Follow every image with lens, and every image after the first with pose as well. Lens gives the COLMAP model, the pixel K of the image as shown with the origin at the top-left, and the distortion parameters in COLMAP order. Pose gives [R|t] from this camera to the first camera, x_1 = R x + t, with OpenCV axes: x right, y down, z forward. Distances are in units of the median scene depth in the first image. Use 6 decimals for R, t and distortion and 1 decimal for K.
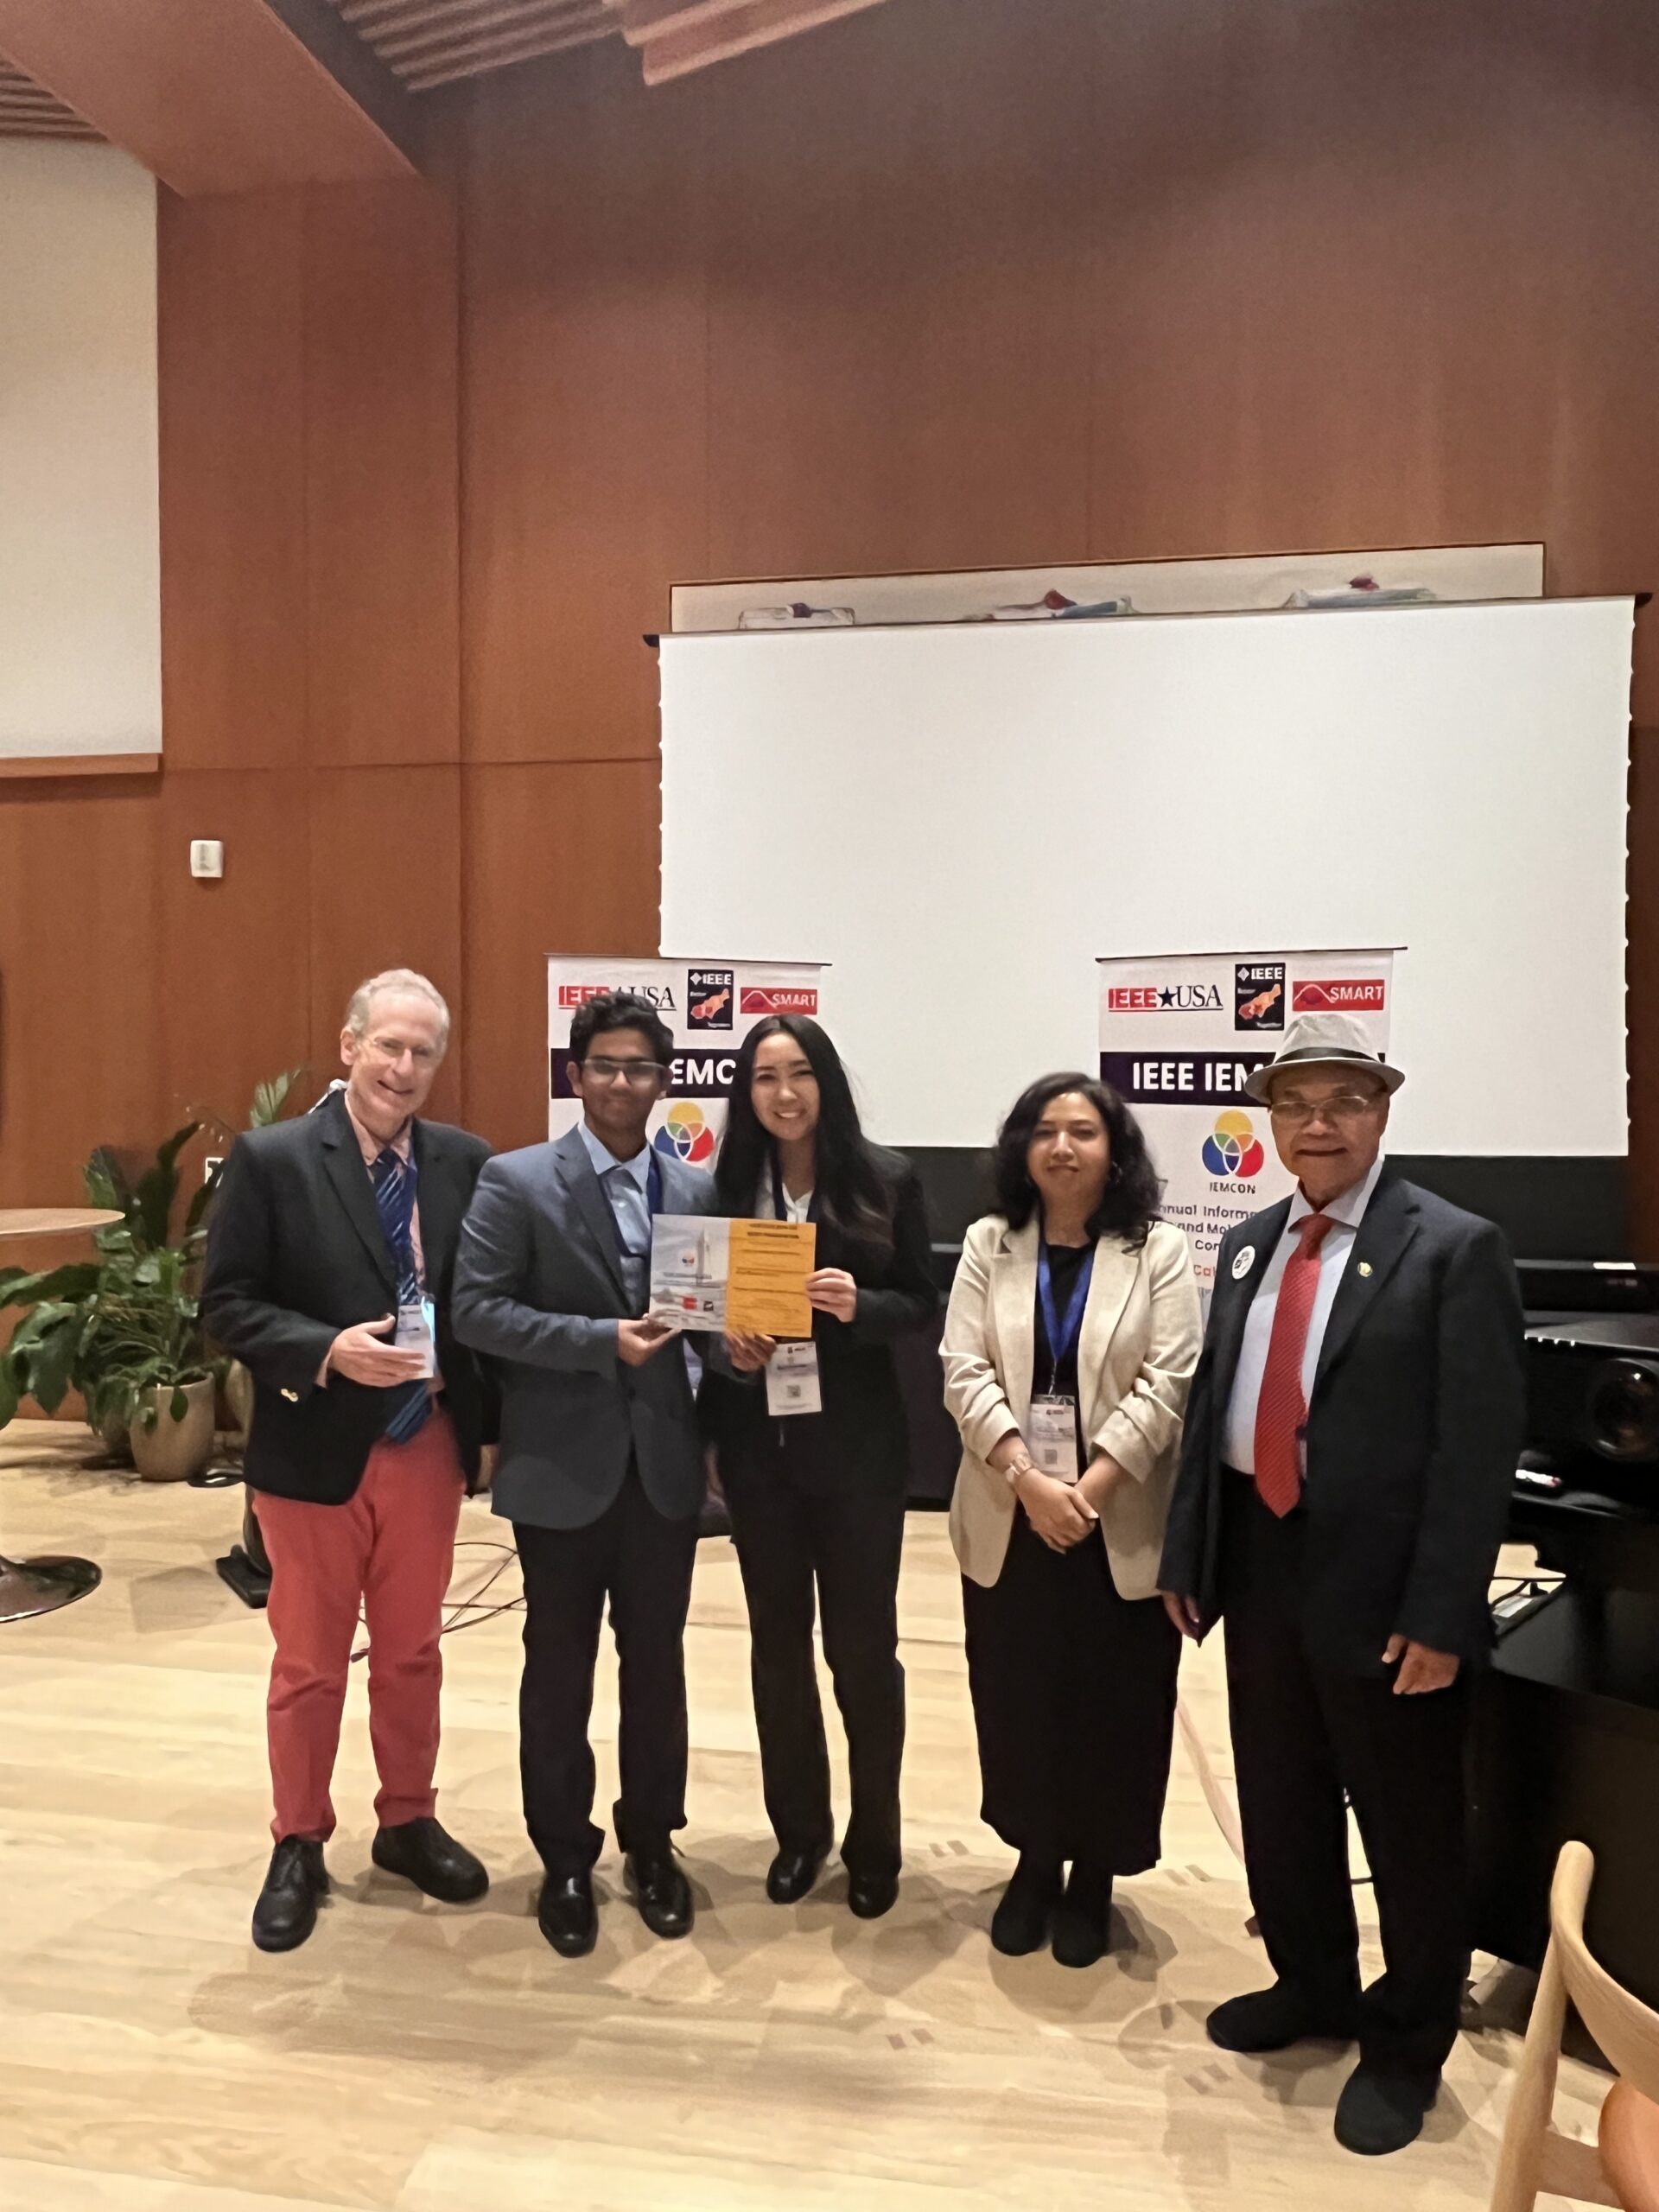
lens RADIAL K [[1544.6, 0, 817.0], [0, 1544.6, 1100.8], [0, 0, 1]] dist [-0.003633, 0.010158]
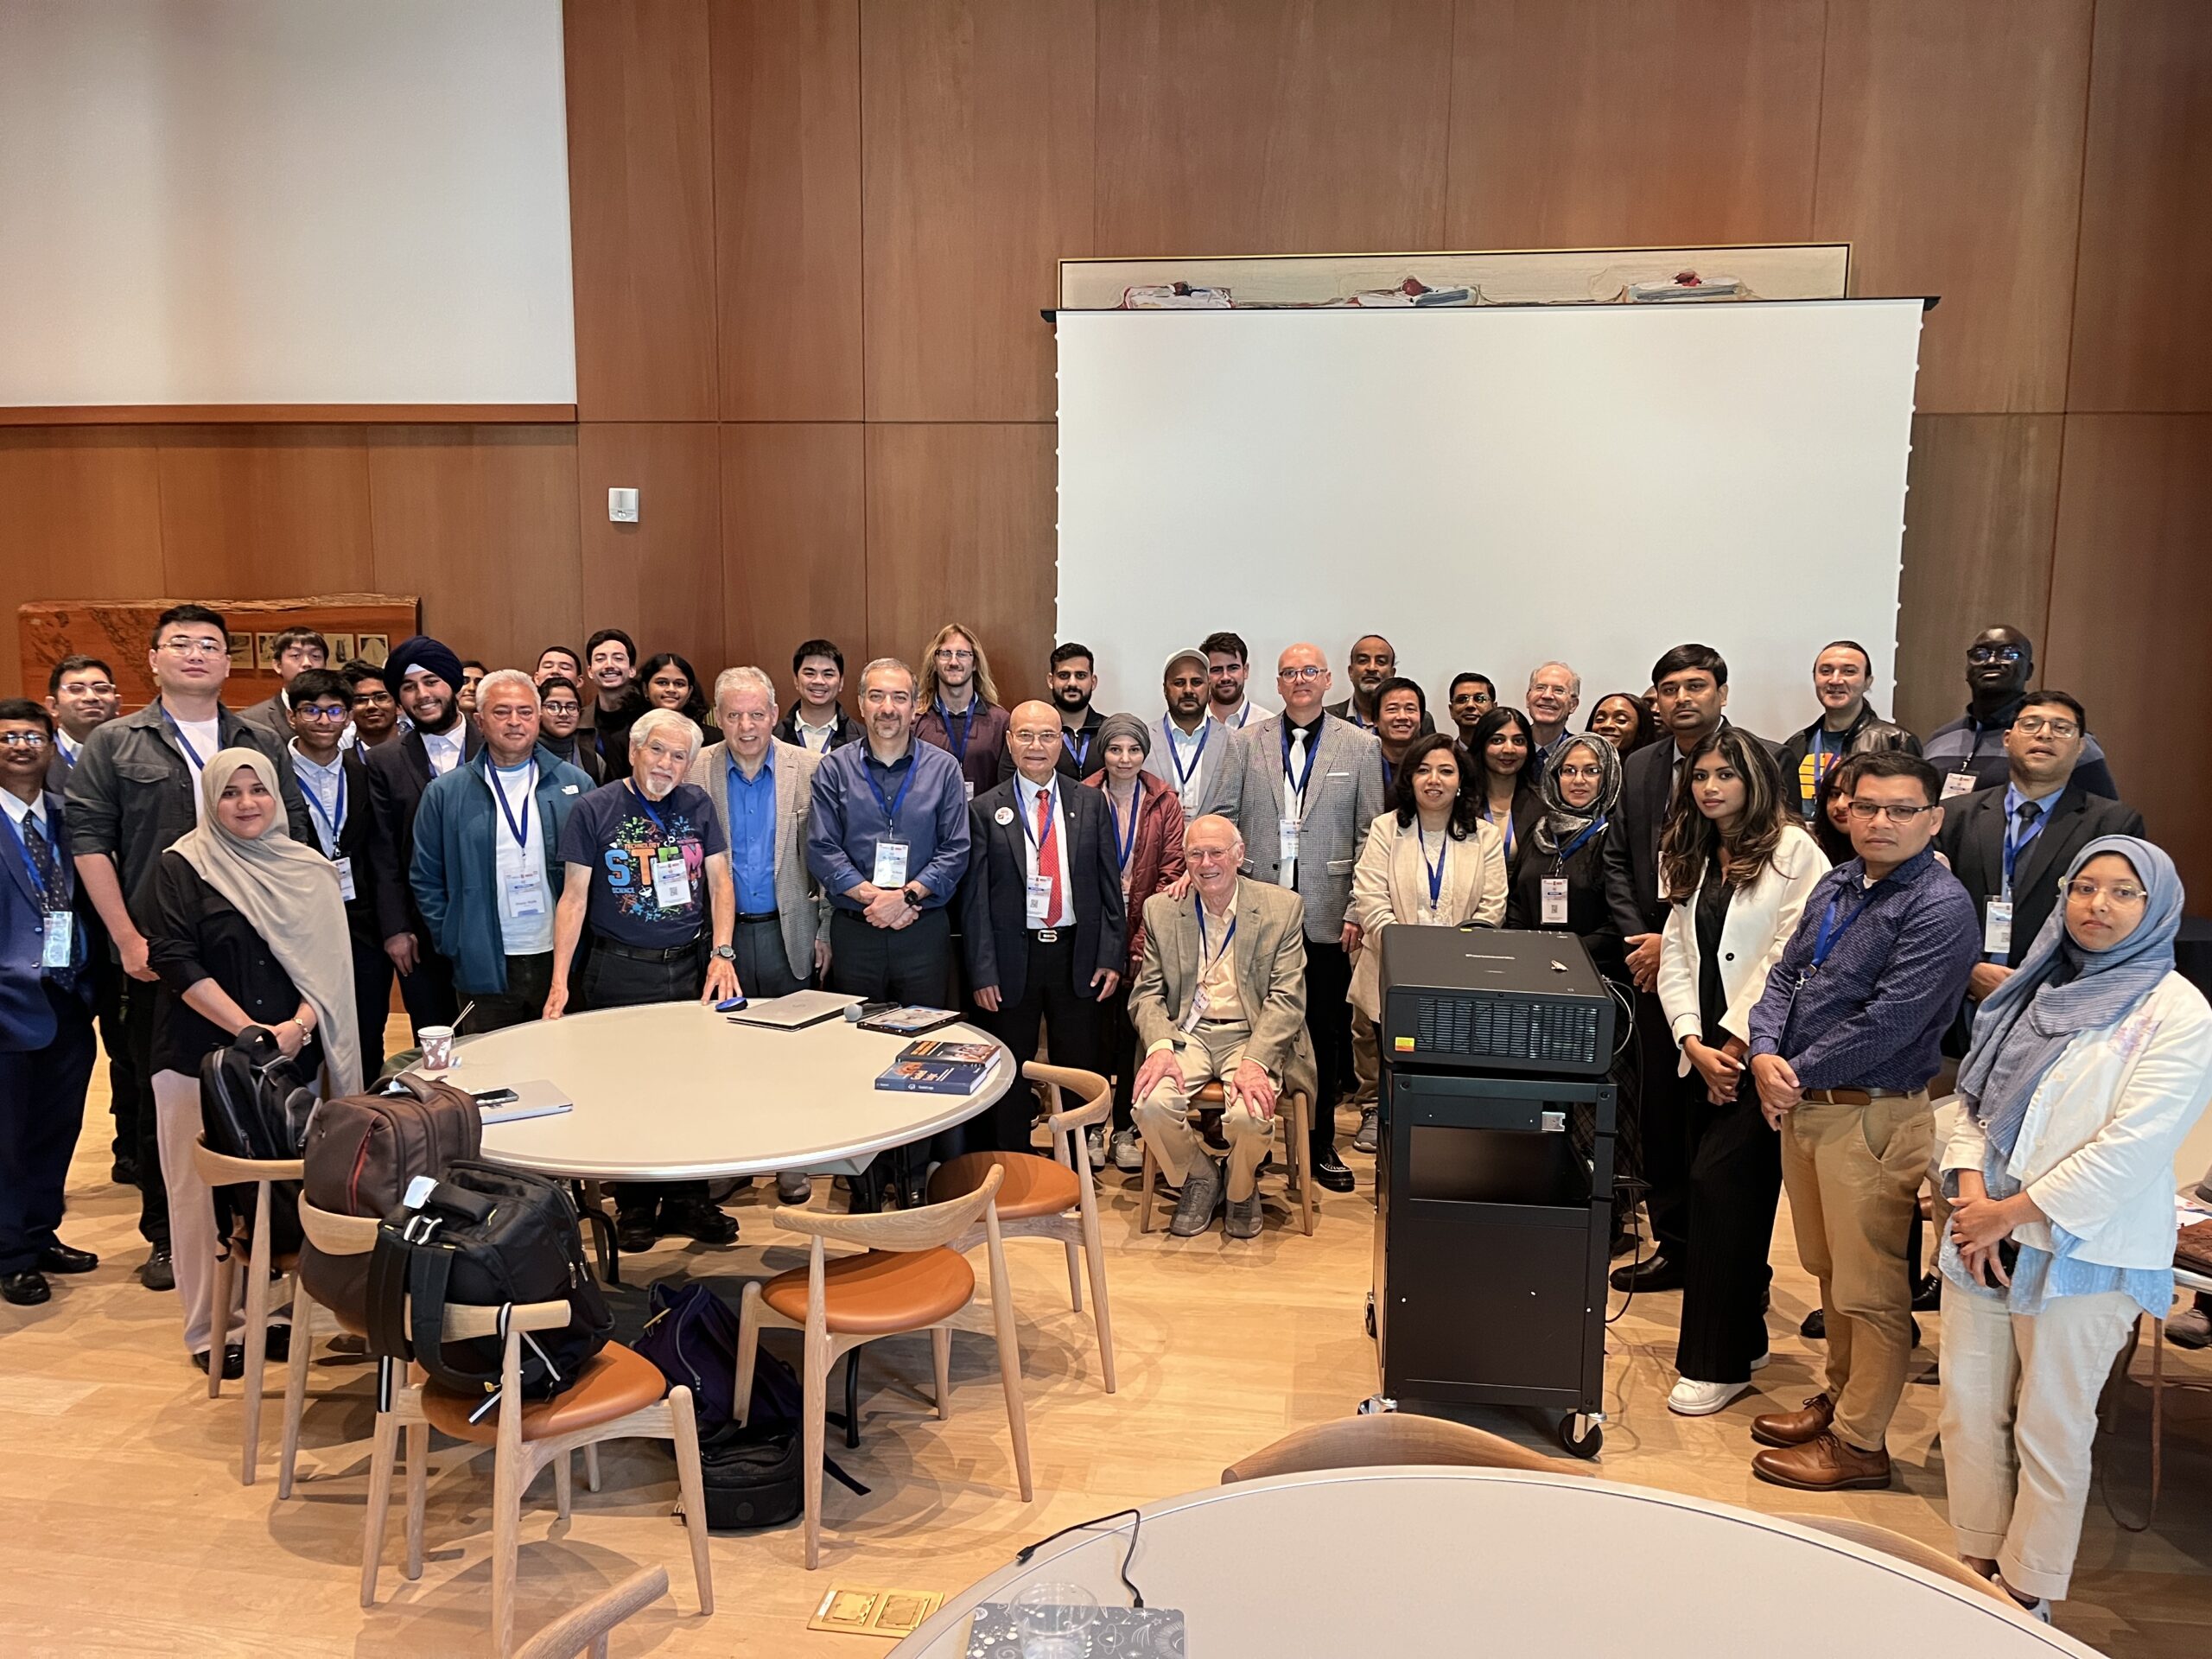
lens RADIAL K [[1686.3, 0, 1117.7], [0, 1686.3, 835.5], [0, 0, 1]] dist [0.061950, -0.074273]
pose [[0.998839, 0.001838, 0.048136, -0.143608], [-0.005985, 0.996263, 0.086158, -0.040811], [-0.047798, -0.086346, 0.995118, -0.300756]]
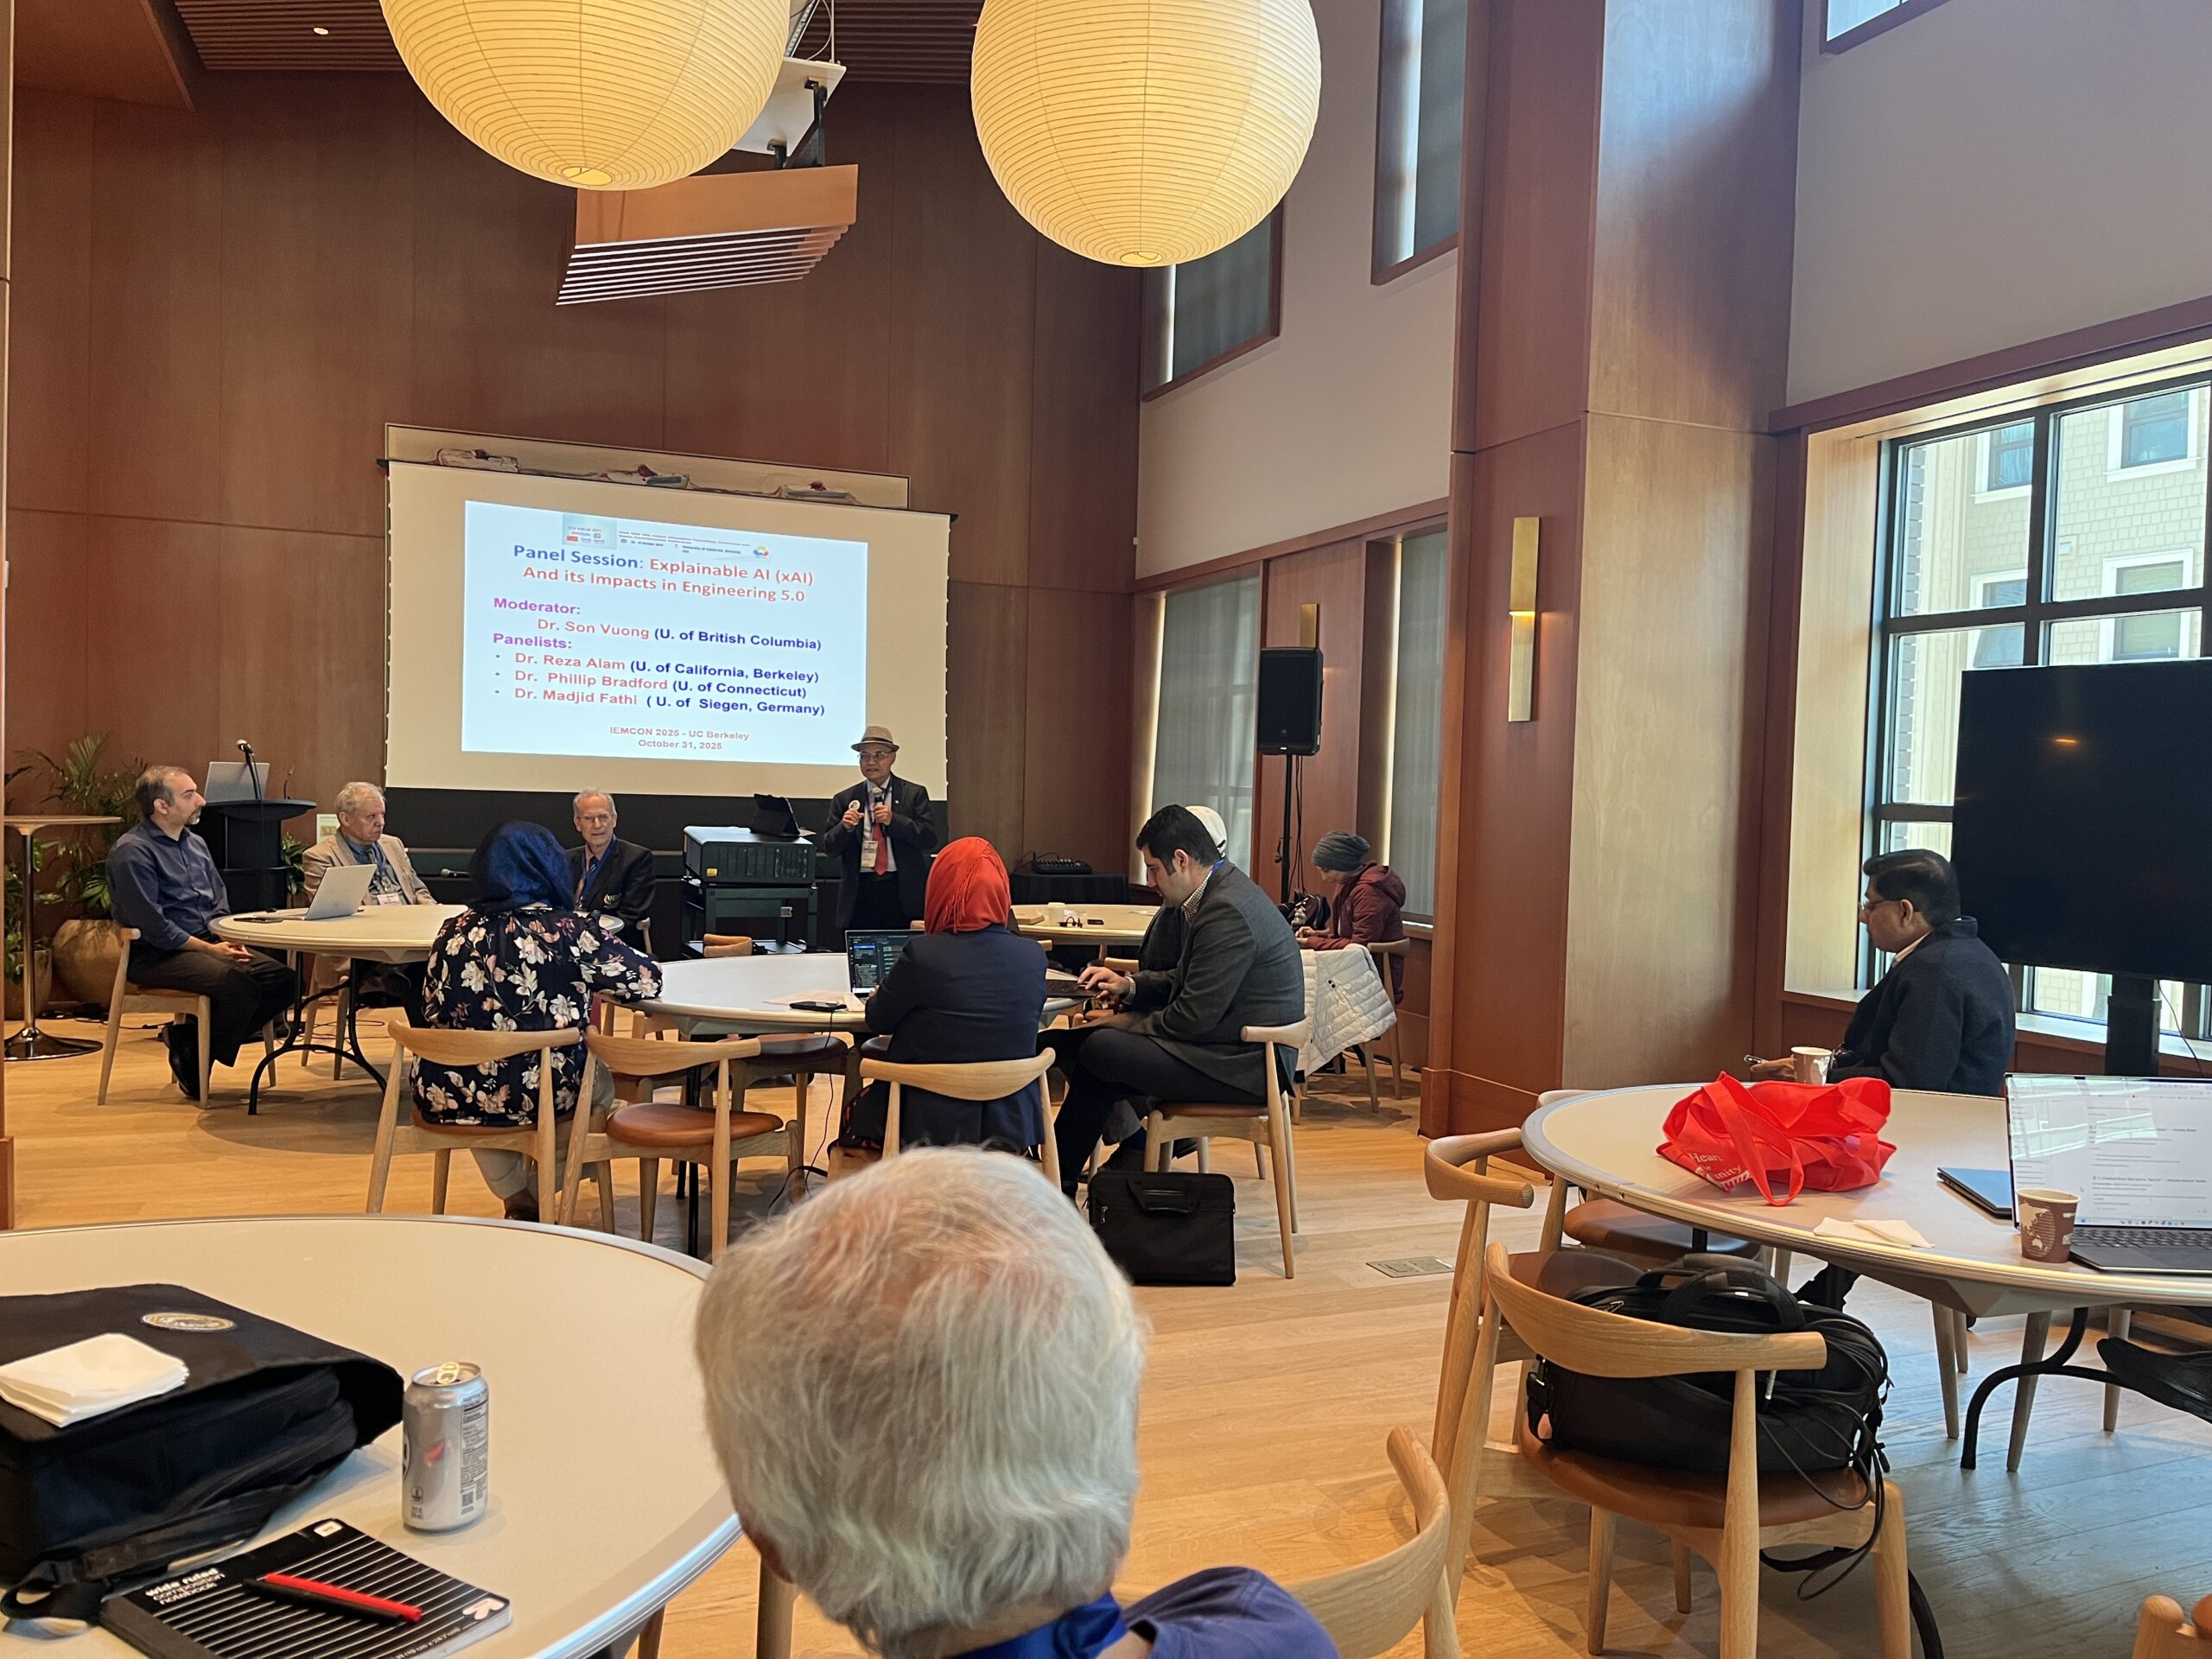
lens RADIAL K [[1686.3, 0, 1117.7], [0, 1686.3, 835.5], [0, 0, 1]] dist [0.061950, -0.074273]
pose [[0.847177, 0.004141, 0.531295, -0.481176], [-0.007871, 0.999958, 0.004757, 0.076224], [-0.531253, -0.008213, 0.847173, -1.048401]]
